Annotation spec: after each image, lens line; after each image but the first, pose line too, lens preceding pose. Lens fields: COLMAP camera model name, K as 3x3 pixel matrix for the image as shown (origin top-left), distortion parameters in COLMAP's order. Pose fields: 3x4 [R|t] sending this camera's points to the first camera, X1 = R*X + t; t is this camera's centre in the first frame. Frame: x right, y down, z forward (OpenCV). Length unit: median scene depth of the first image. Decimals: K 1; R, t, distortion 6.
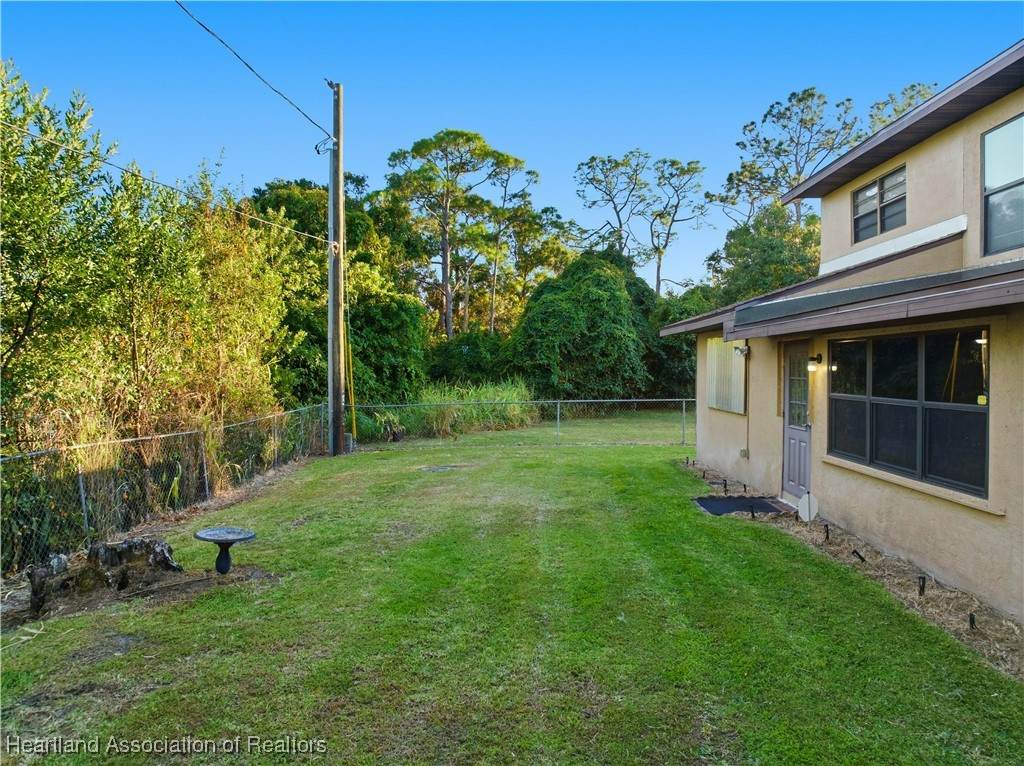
lens RADIAL K [[716.5, 0, 509.9], [0, 716.5, 381.0], [0, 0, 1]] dist [-0.001757, 0.000296]
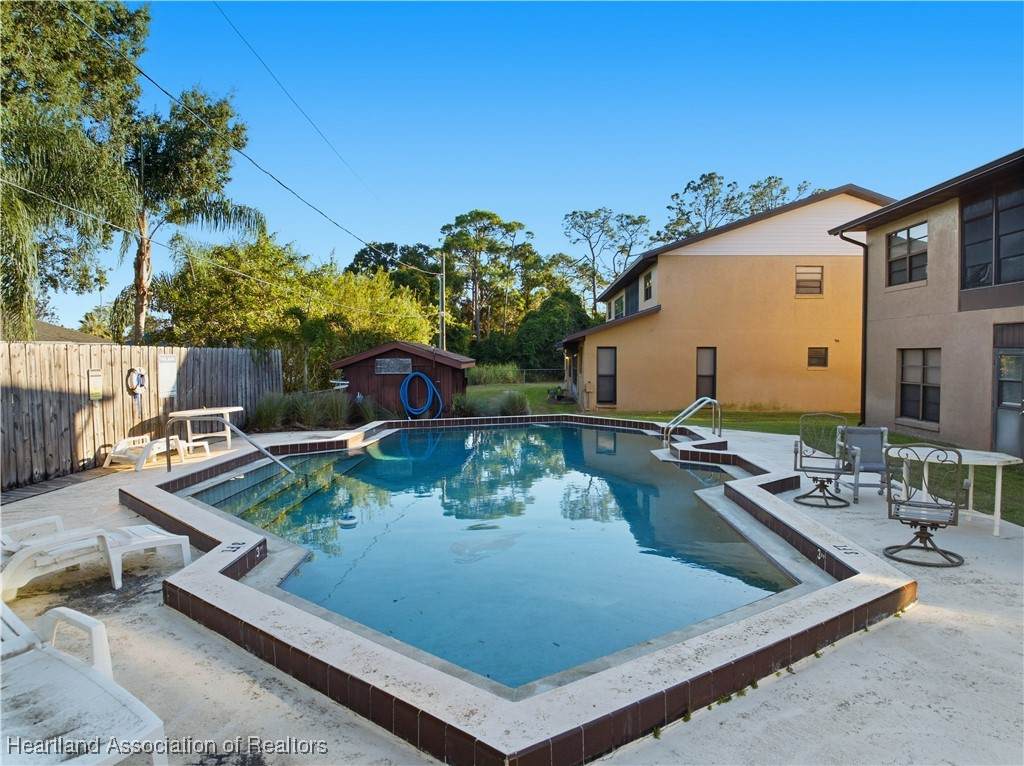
lens RADIAL K [[716.5, 0, 514.3], [0, 716.5, 385.3], [0, 0, 1]] dist [-0.001757, 0.000296]
pose [[0.999758, -0.001057, -0.021963, 0.029433], [0.001597, 0.999696, 0.024598, 0.006721], [0.021930, -0.024627, 0.999456, -0.556053]]
